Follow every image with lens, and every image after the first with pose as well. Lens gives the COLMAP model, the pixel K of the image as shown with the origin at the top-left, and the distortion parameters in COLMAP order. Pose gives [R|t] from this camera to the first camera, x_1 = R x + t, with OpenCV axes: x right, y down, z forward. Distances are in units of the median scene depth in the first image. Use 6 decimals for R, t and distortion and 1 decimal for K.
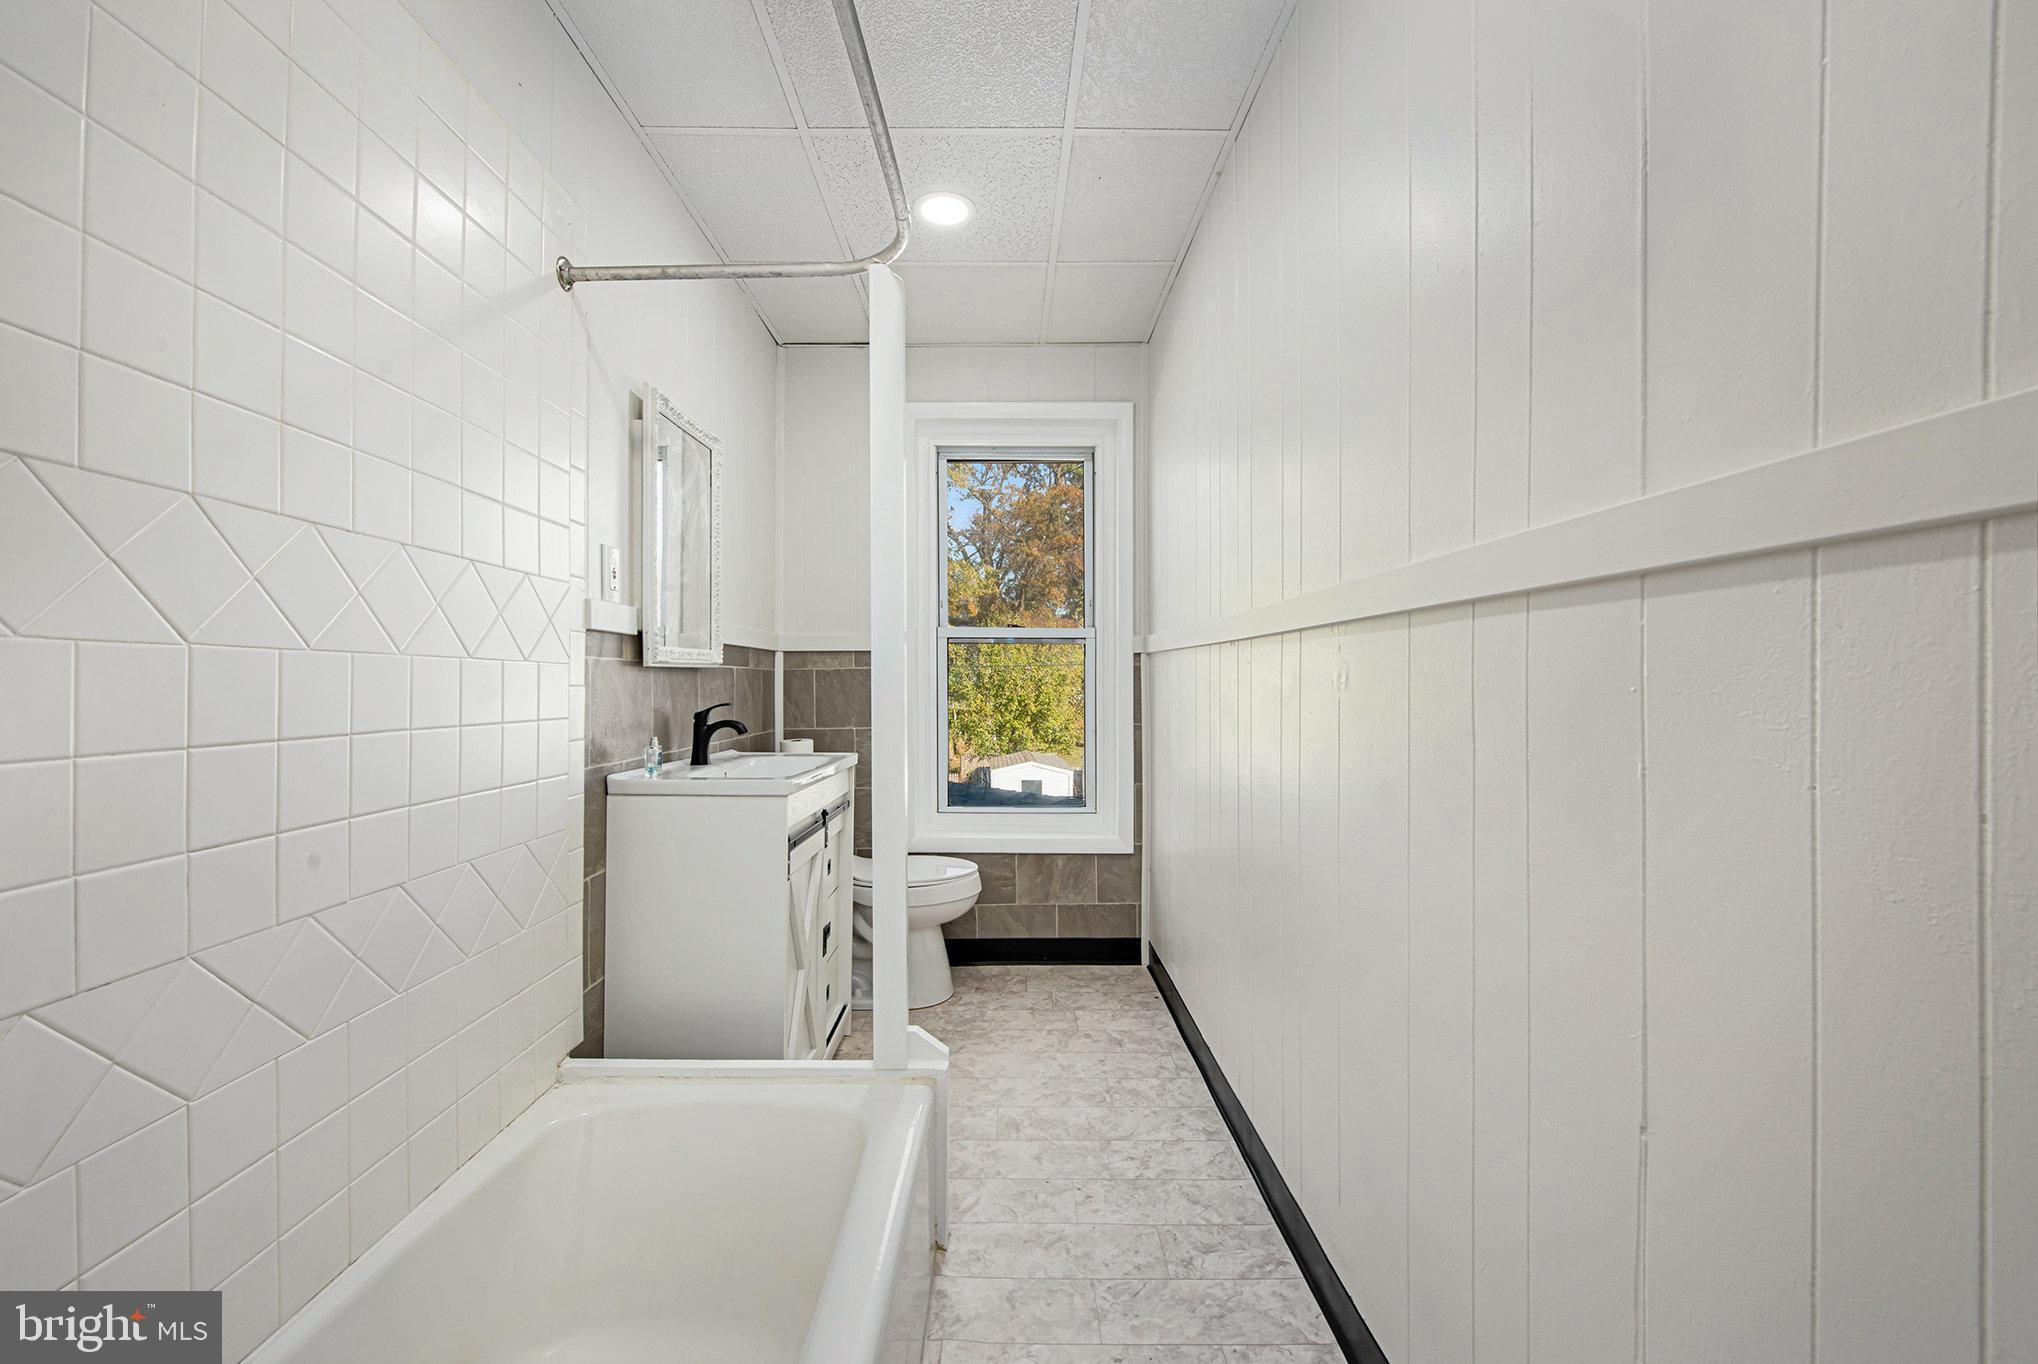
lens RADIAL K [[813.2, 0, 1017.4], [0, 813.2, 679.8], [0, 0, 1]] dist [-0.011778, -0.002263]
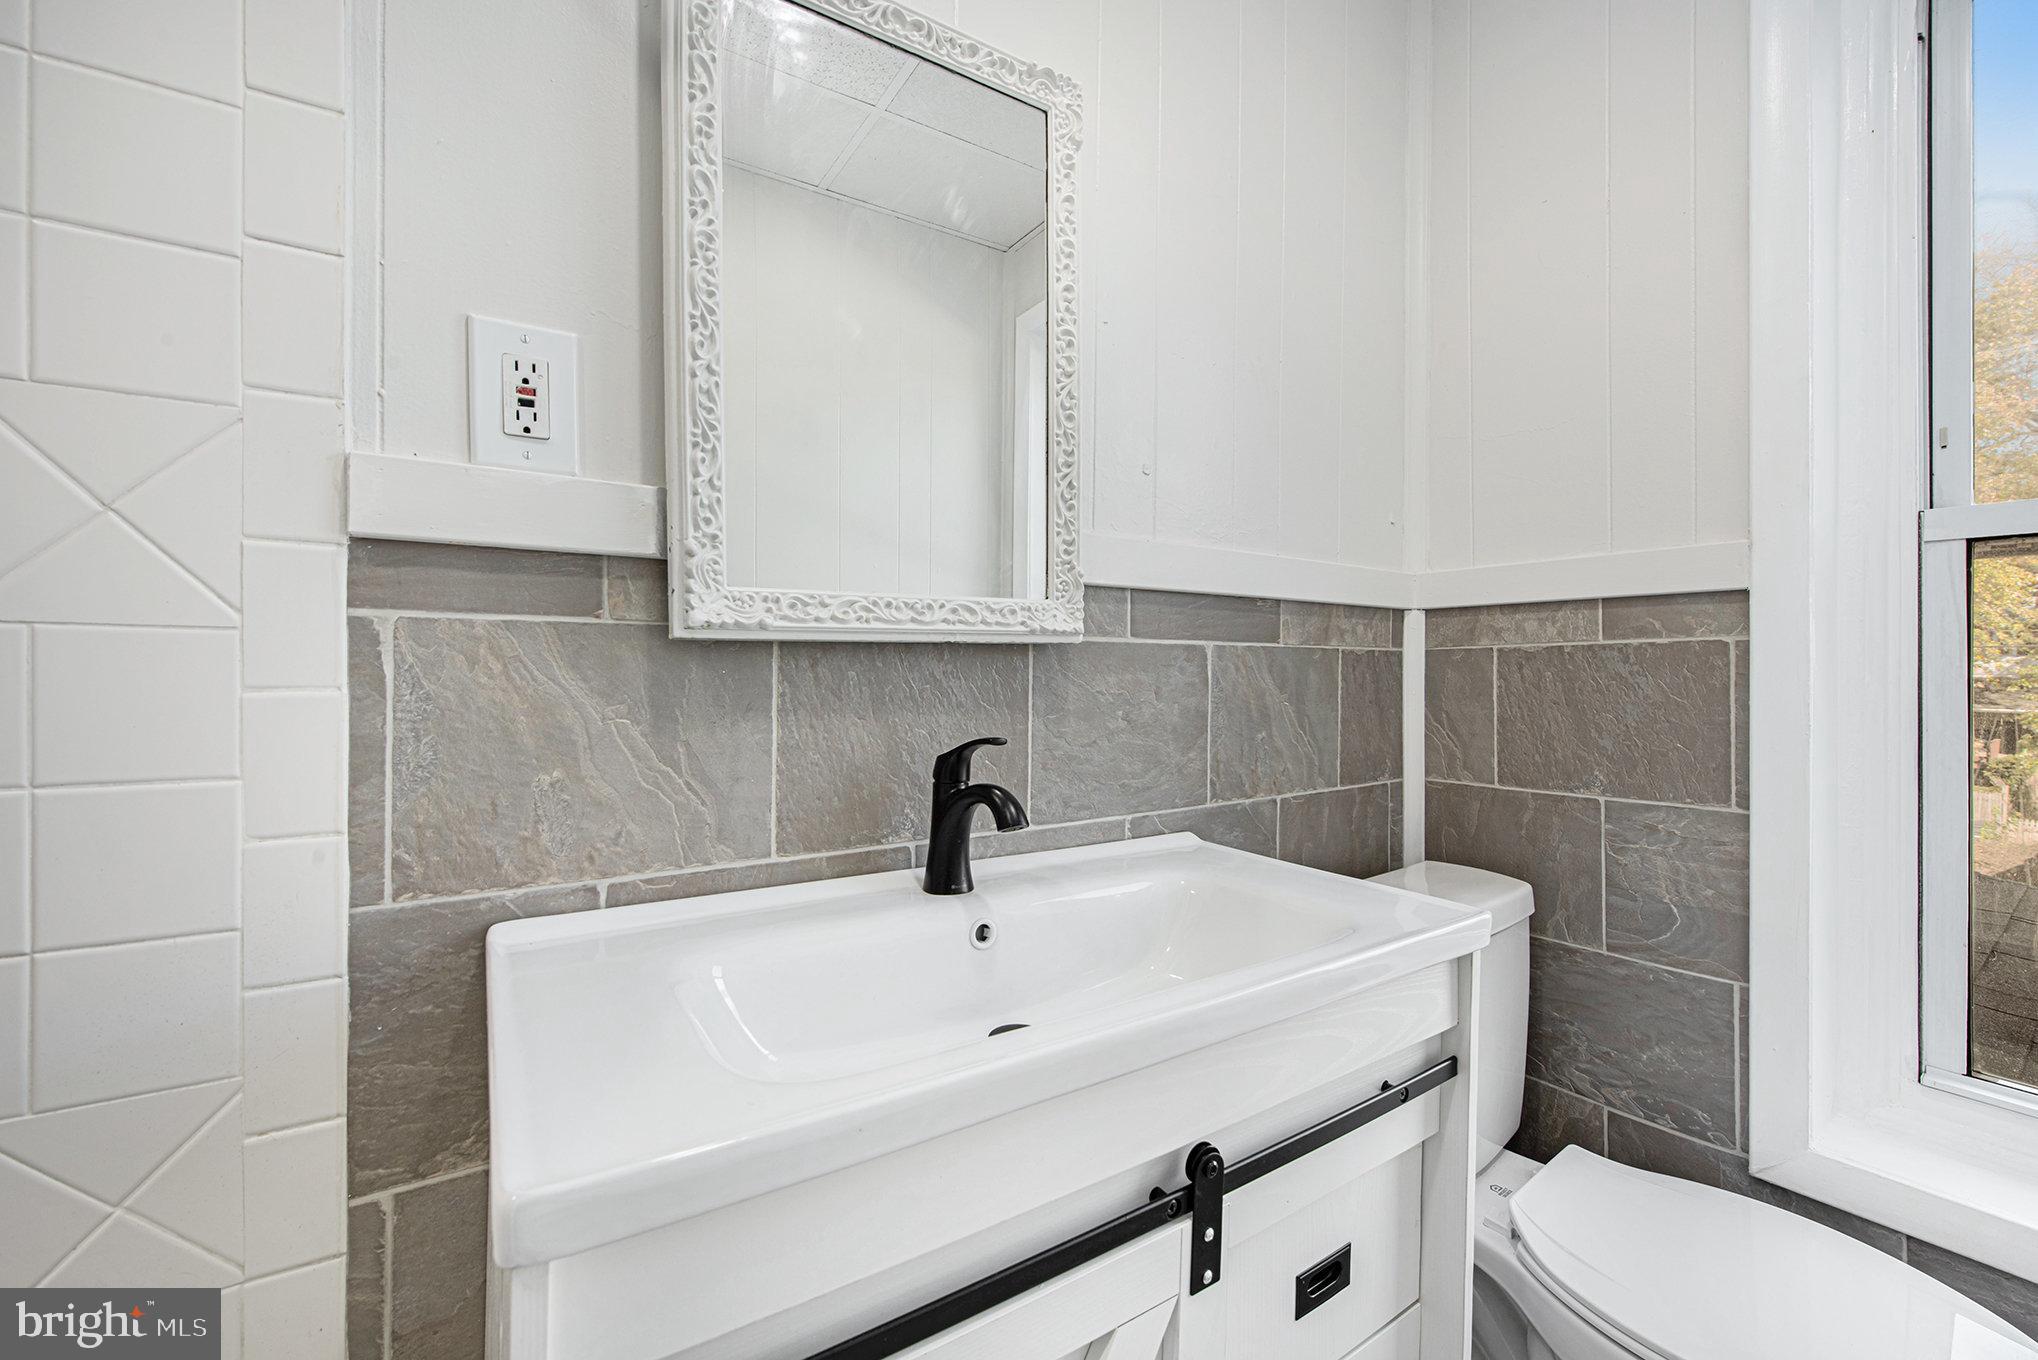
lens RADIAL K [[813.2, 0, 1004.5], [0, 813.2, 680.0], [0, 0, 1]] dist [-0.011778, -0.002263]
pose [[0.540417, 0.012646, -0.841302, -0.042634], [-0.002148, 0.999905, 0.013650, -0.001506], [0.841394, -0.005569, 0.540393, 0.761512]]
